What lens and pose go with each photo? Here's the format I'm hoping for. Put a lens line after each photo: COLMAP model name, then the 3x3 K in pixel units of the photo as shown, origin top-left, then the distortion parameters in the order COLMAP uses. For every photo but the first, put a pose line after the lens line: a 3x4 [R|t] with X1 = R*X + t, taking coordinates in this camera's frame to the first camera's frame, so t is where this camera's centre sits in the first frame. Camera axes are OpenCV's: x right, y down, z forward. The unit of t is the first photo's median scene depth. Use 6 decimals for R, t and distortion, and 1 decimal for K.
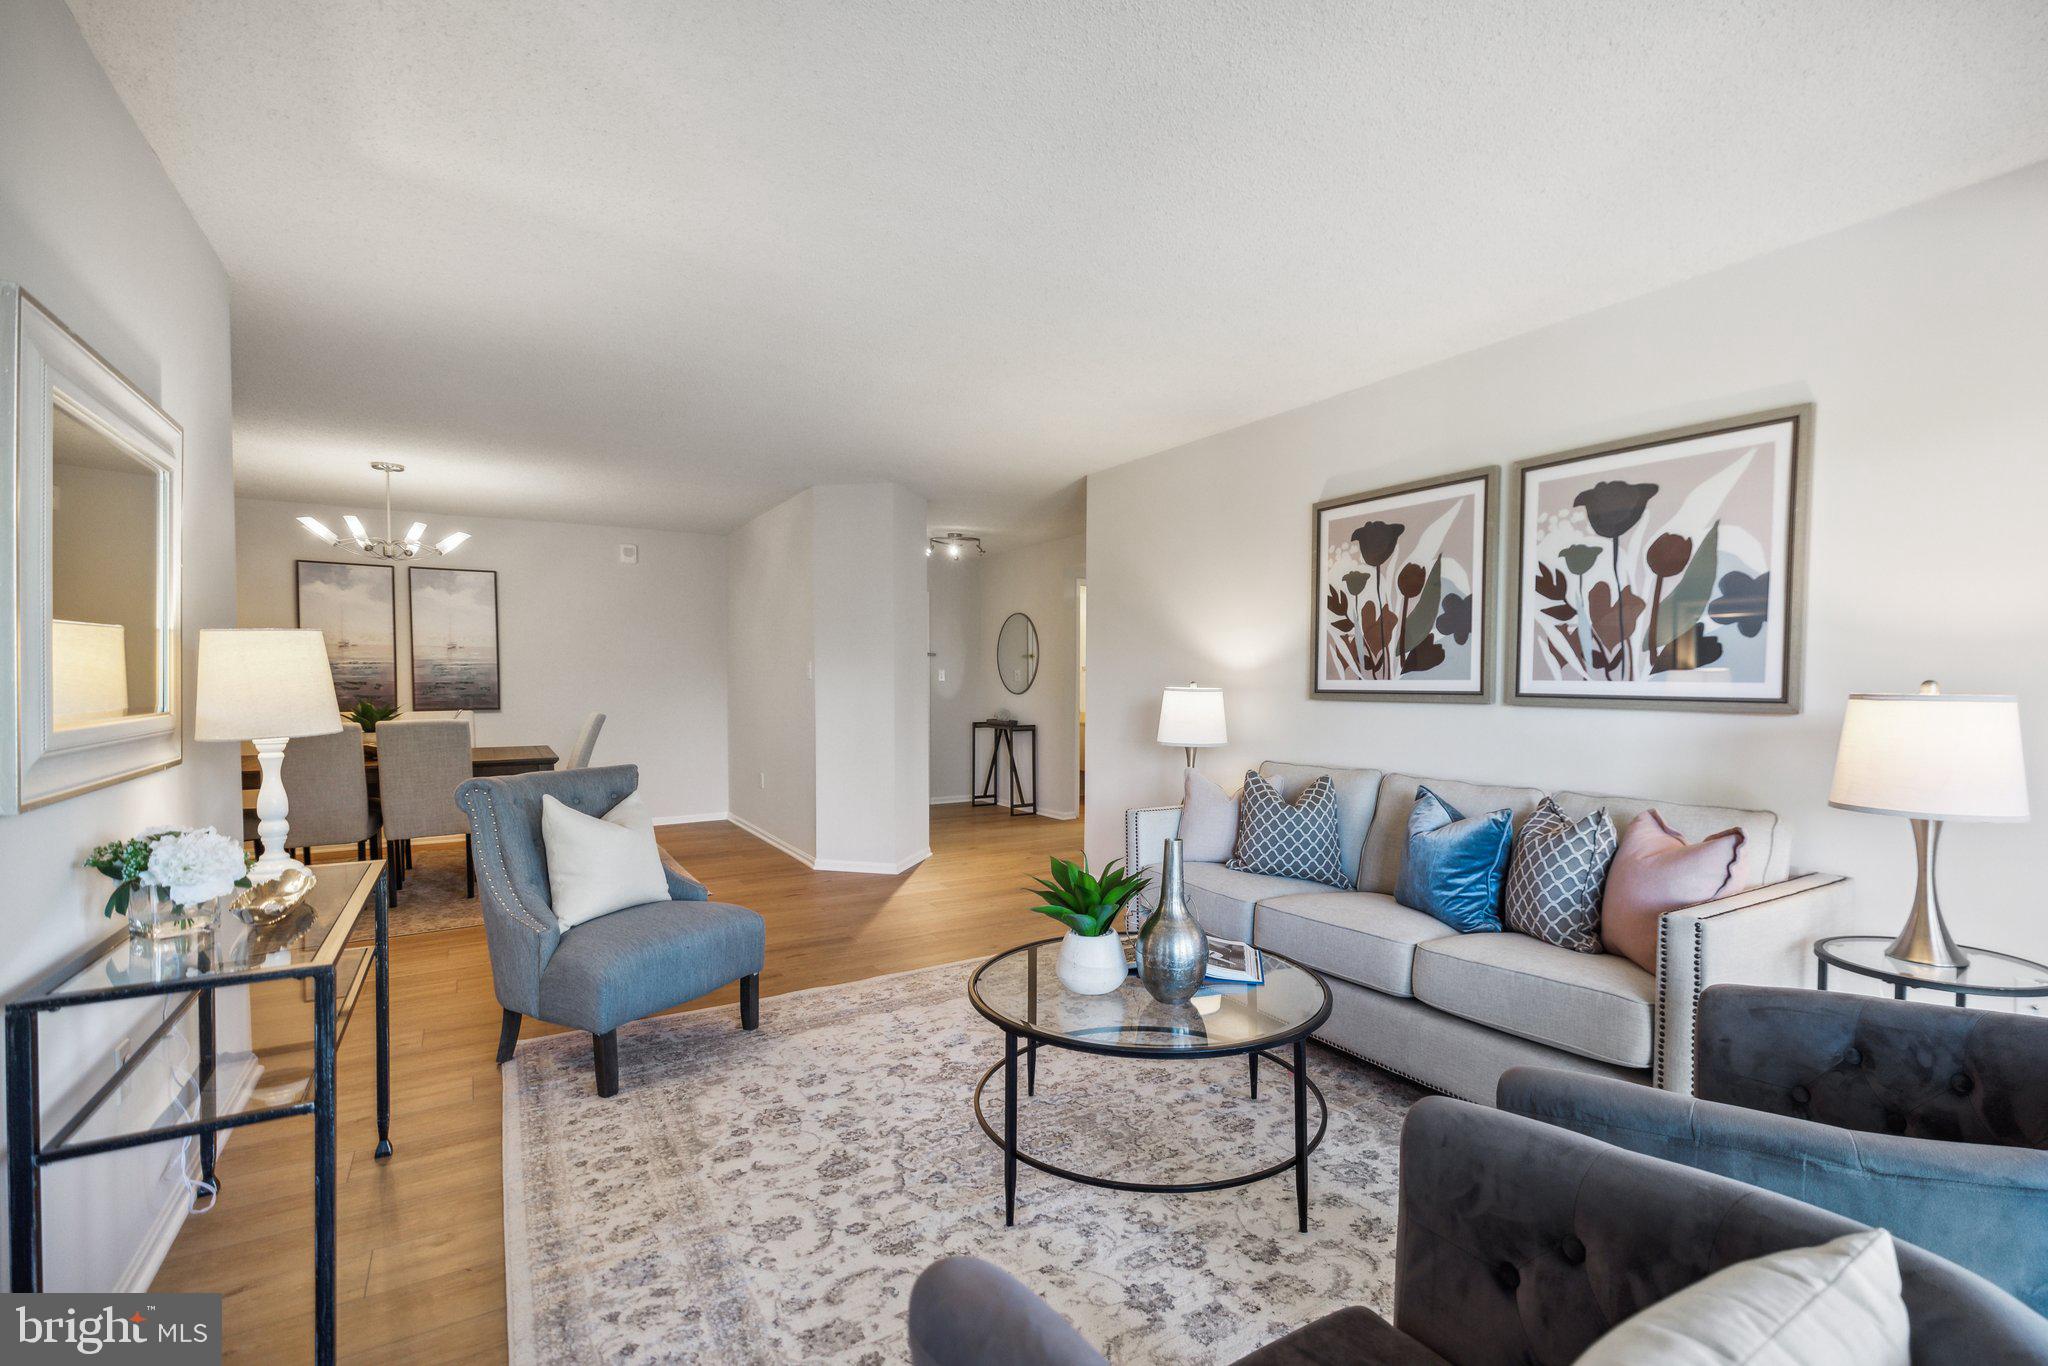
lens RADIAL K [[938.3, 0, 1068.0], [0, 938.3, 717.4], [0, 0, 1]] dist [0.030763, 0.000605]
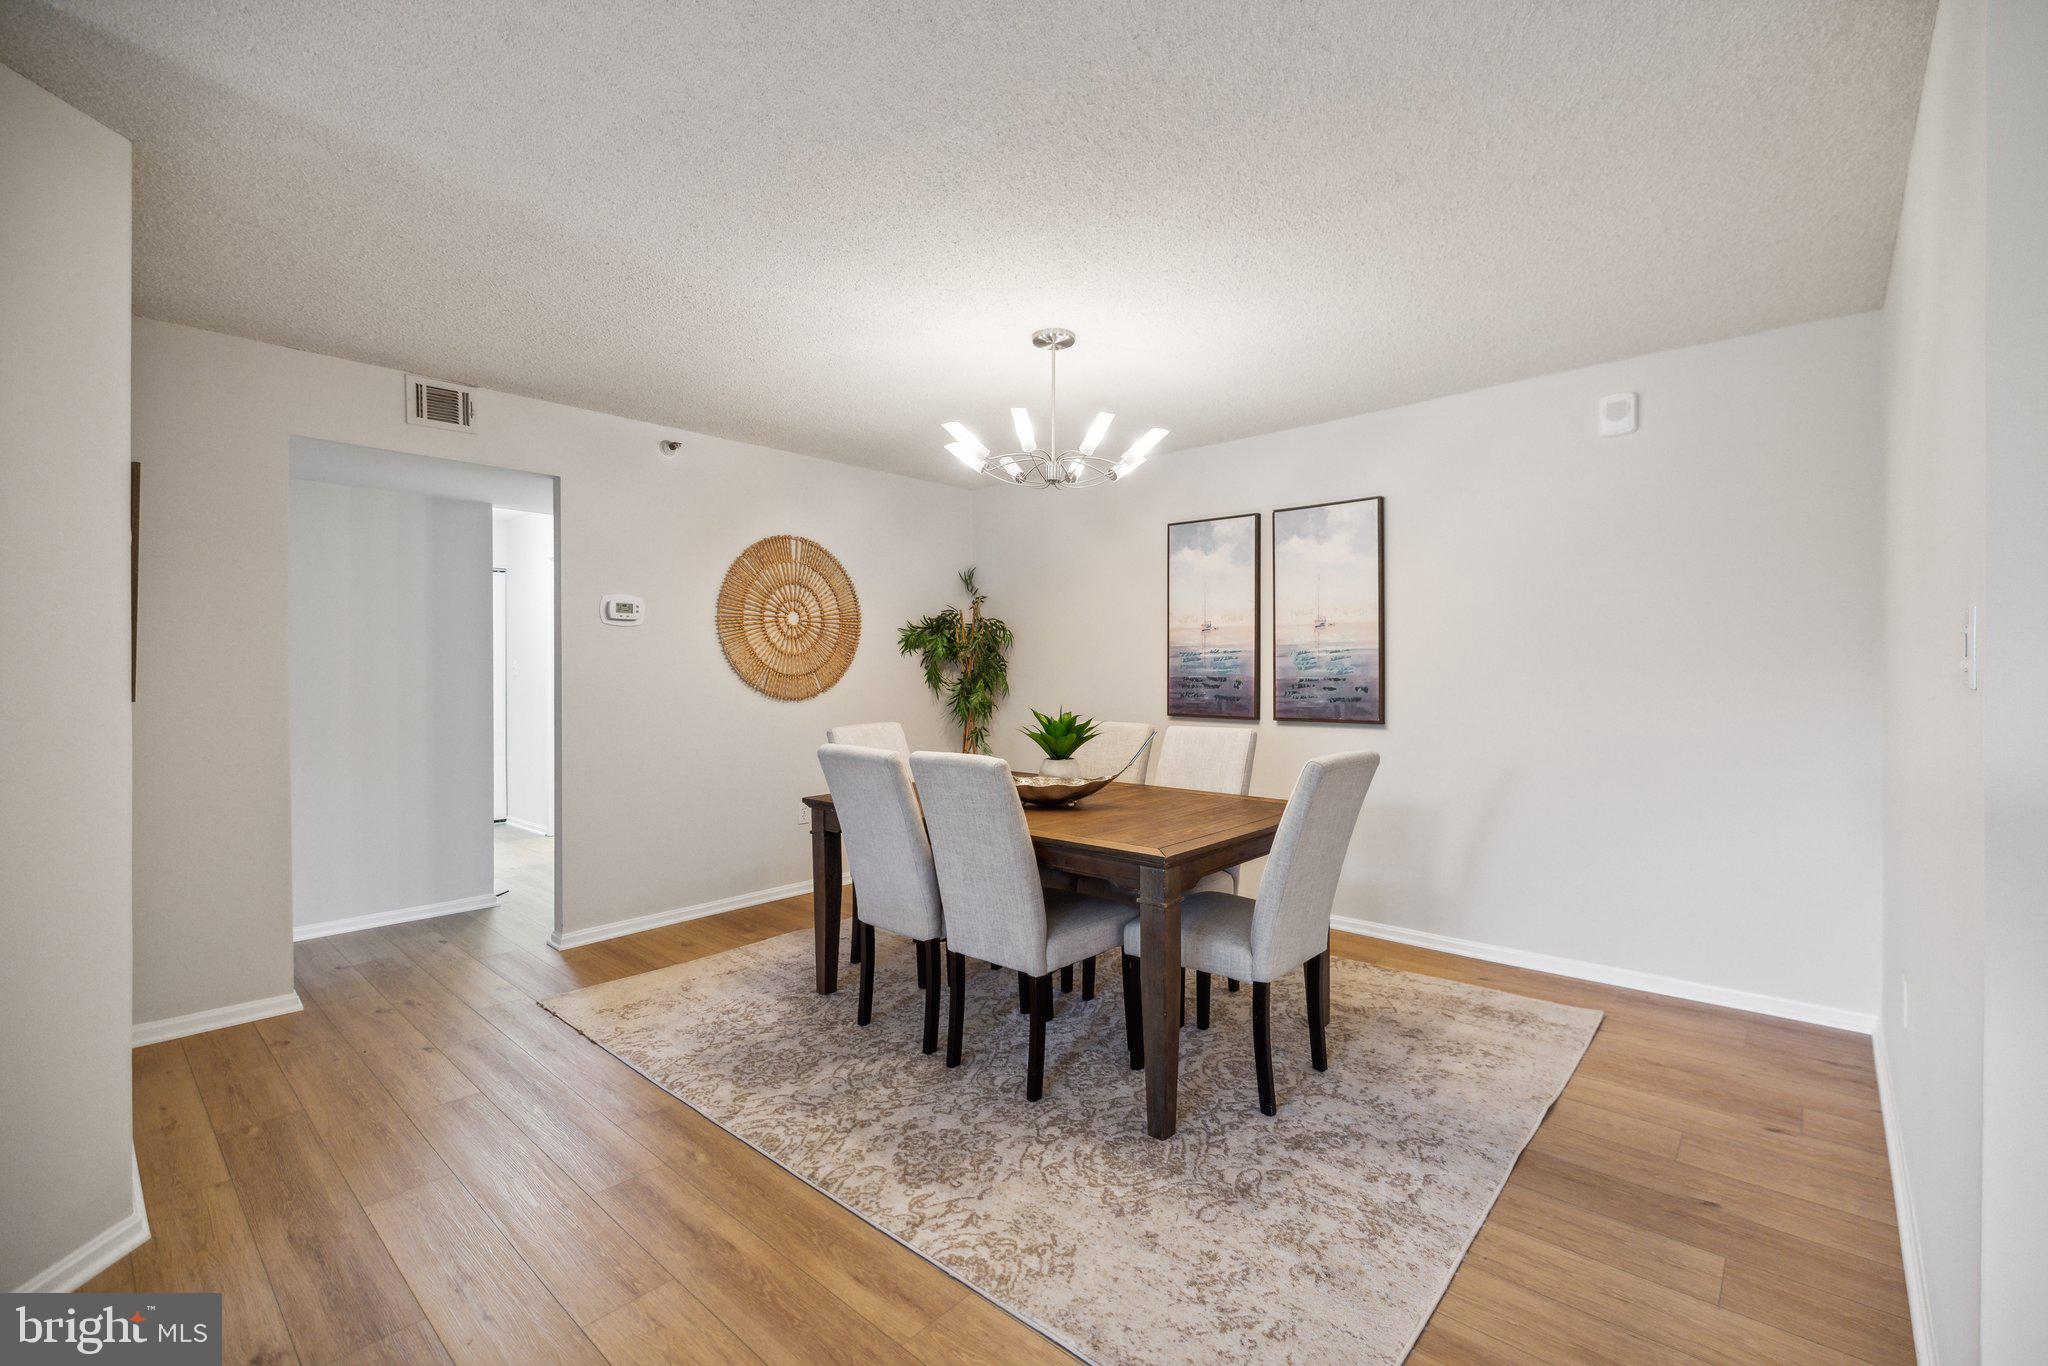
lens RADIAL K [[877.6, 0, 1031.2], [0, 877.6, 674.9], [0, 0, 1]] dist [-0.002724, 0.000629]
pose [[0.271567, 0.003500, -0.962413, -0.221544], [-0.036994, 0.999292, -0.006804, -0.049956], [0.961708, 0.037451, 0.271504, 1.153854]]
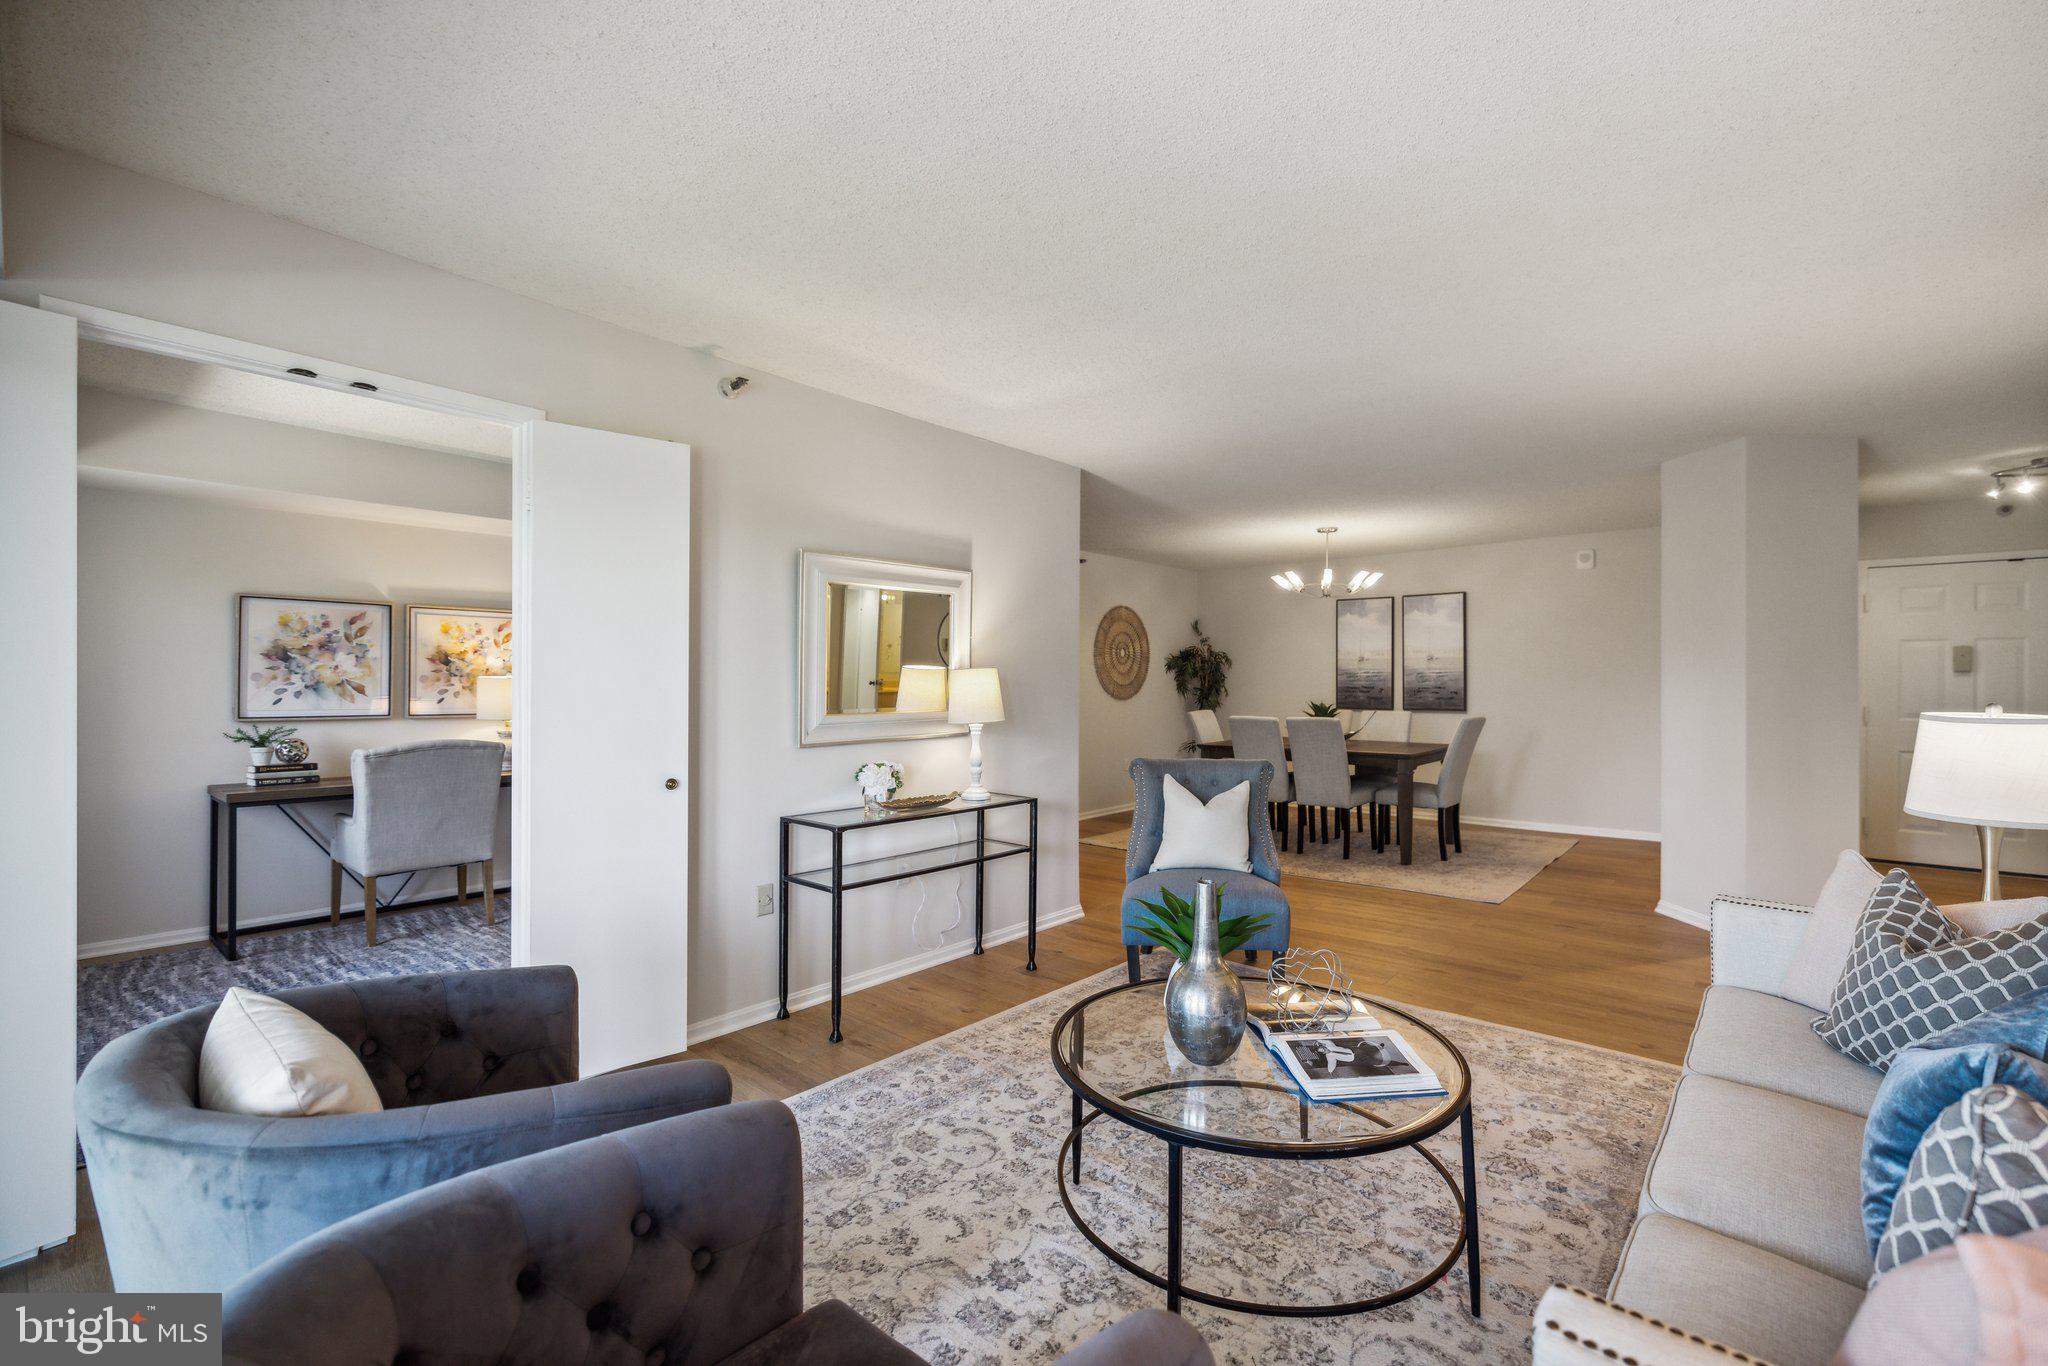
lens RADIAL K [[877.6, 0, 1030.9], [0, 877.6, 680.7], [0, 0, 1]] dist [-0.002724, 0.000629]
pose [[0.272069, 0.000873, -0.962277, 0.524901], [-0.035381, 0.999332, -0.009097, -0.029882], [0.961627, 0.036521, 0.271919, 0.360396]]
